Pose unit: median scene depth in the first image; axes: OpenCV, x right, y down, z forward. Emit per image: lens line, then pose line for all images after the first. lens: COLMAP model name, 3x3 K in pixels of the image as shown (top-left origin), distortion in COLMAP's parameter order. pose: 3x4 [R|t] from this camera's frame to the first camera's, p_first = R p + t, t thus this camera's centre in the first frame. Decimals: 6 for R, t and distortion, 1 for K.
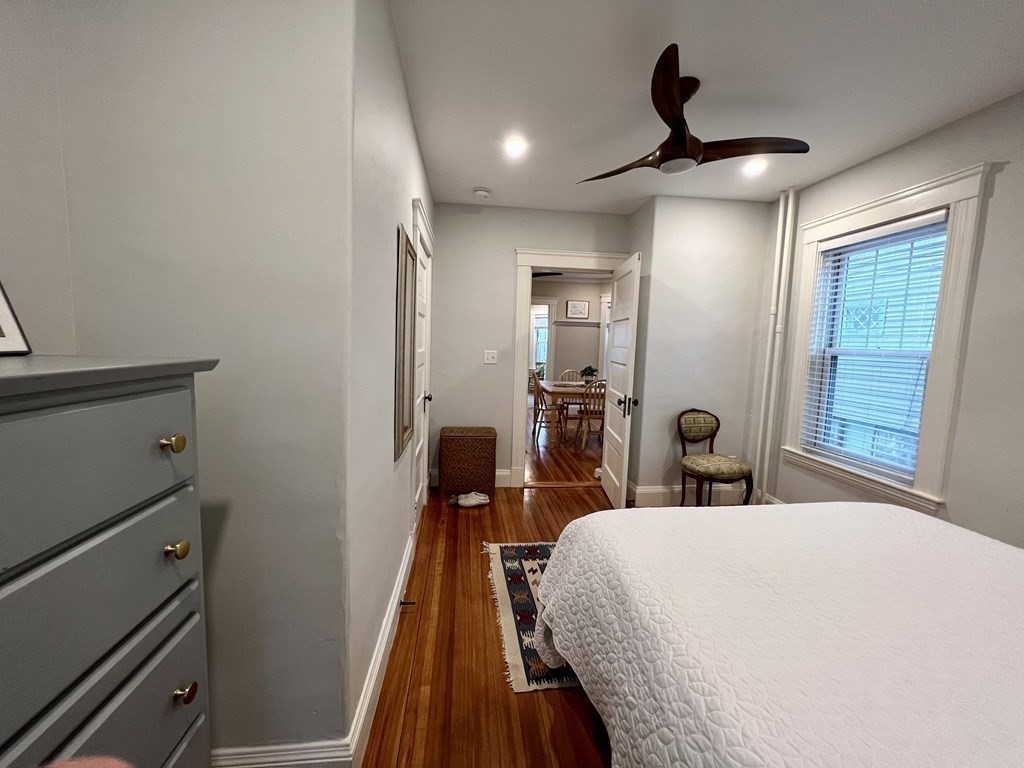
lens RADIAL K [[411.9, 0, 512.2], [0, 411.9, 379.0], [0, 0, 1]] dist [-0.001135, 0.000191]
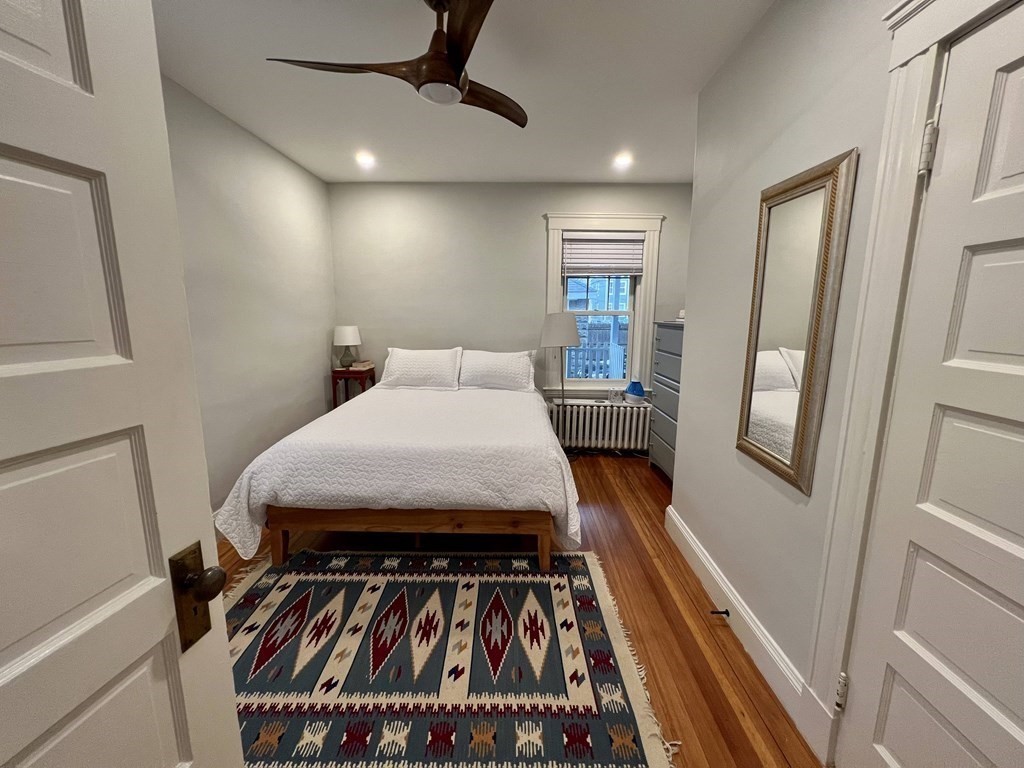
lens RADIAL K [[408.8, 0, 513.9], [0, 408.8, 379.1], [0, 0, 1]] dist [0.002135, -0.000647]
pose [[-0.990733, -0.072330, 0.114966, 0.110430], [-0.040248, 0.964740, 0.260110, -0.141965], [-0.129726, 0.253072, -0.958710, 1.542779]]
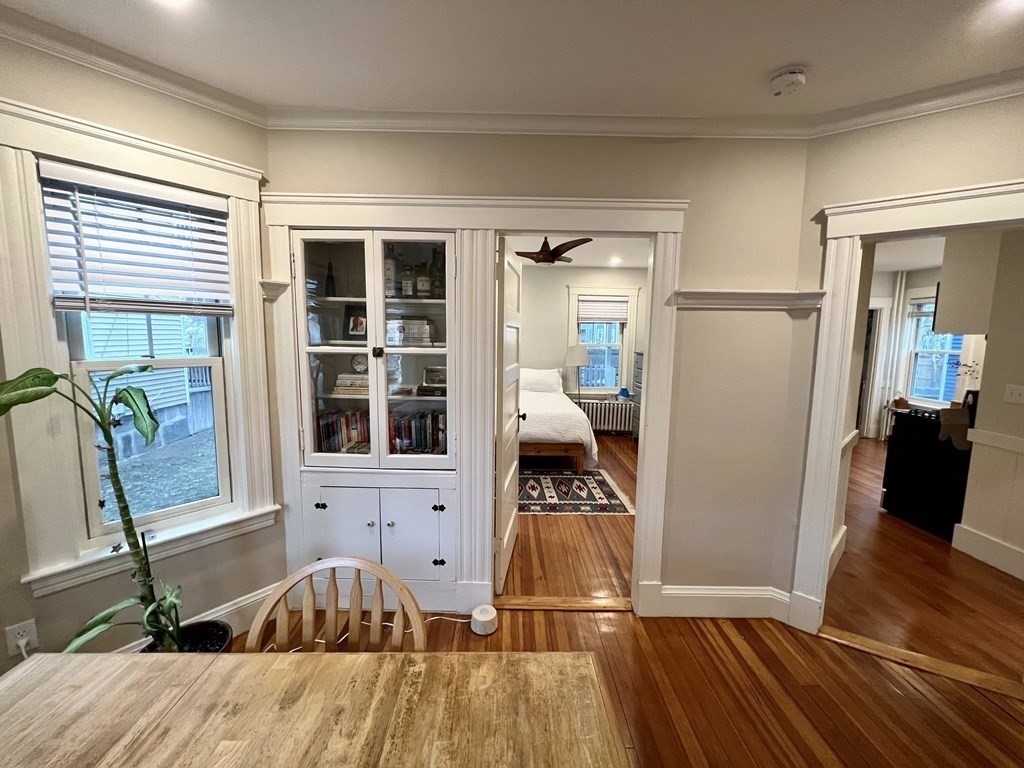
lens RADIAL K [[407.0, 0, 513.7], [0, 407.0, 380.0], [0, 0, 1]] dist [-0.013708, -0.000212]
pose [[-0.992800, -0.071809, 0.095871, 0.270406], [-0.051026, 0.977665, 0.203879, -0.274683], [-0.108370, 0.197519, -0.974291, 2.512369]]
